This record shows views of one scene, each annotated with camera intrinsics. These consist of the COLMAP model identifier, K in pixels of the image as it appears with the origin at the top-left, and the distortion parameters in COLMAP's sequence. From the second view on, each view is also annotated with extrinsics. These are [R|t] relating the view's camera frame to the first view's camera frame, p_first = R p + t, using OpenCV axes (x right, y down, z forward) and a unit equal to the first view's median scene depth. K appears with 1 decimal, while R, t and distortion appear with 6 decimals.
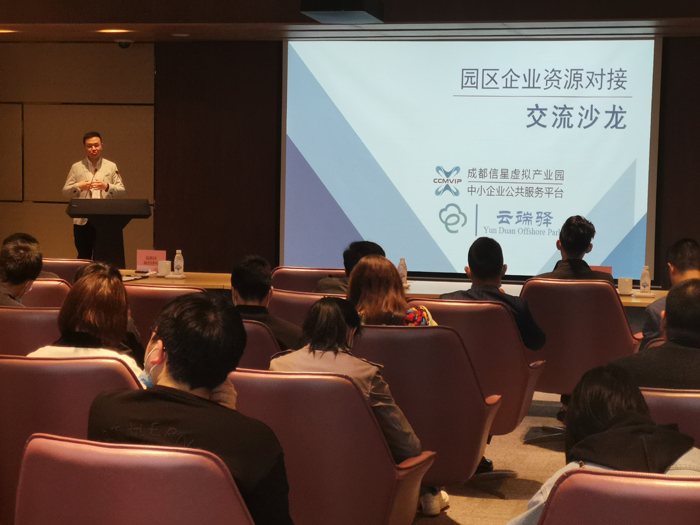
lens RADIAL K [[1358.9, 0, 350.0], [0, 1358.9, 262.5], [0, 0, 1]] dist [0.060688, 0.162770]
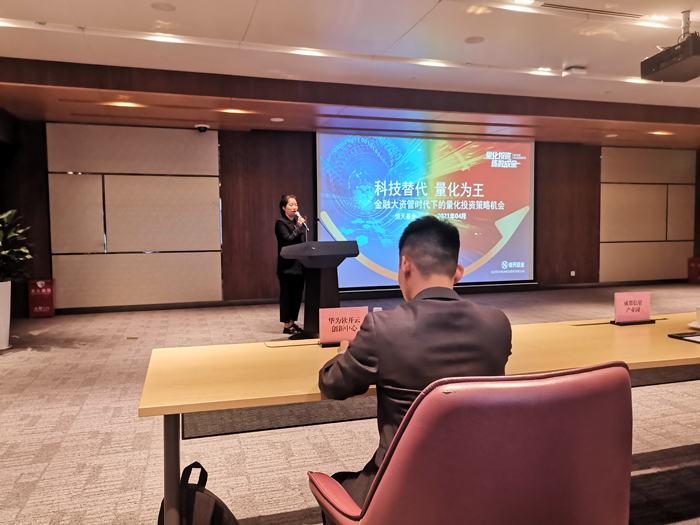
lens RADIAL K [[551.5, 0, 338.9], [0, 551.5, 262.9], [0, 0, 1]] dist [0.007696, 0.002242]
pose [[0.848284, -0.054688, 0.526711, -0.357704], [0.065212, 0.997870, -0.001419, -0.023321], [-0.525511, 0.035551, 0.850044, 0.508749]]
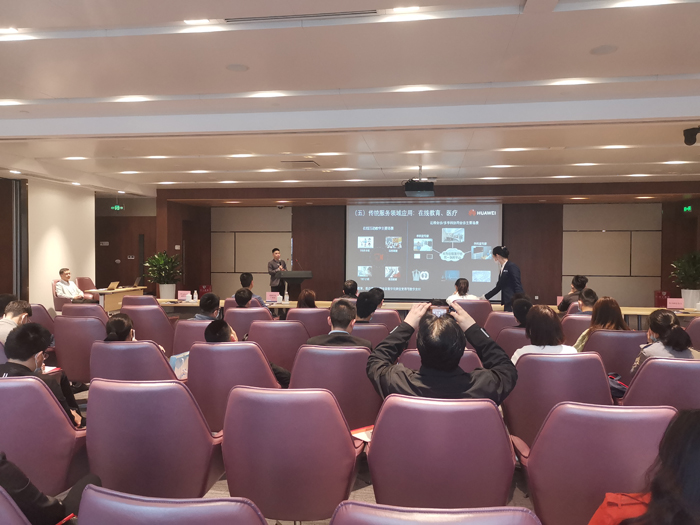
lens RADIAL K [[551.3, 0, 350.0], [0, 551.3, 262.5], [0, 0, 1]] dist [0.003962, -0.000125]
pose [[0.994851, -0.013933, 0.100387, -0.150030], [0.019810, 0.998133, -0.057780, -0.003688], [-0.099395, 0.059471, 0.993269, 0.026636]]
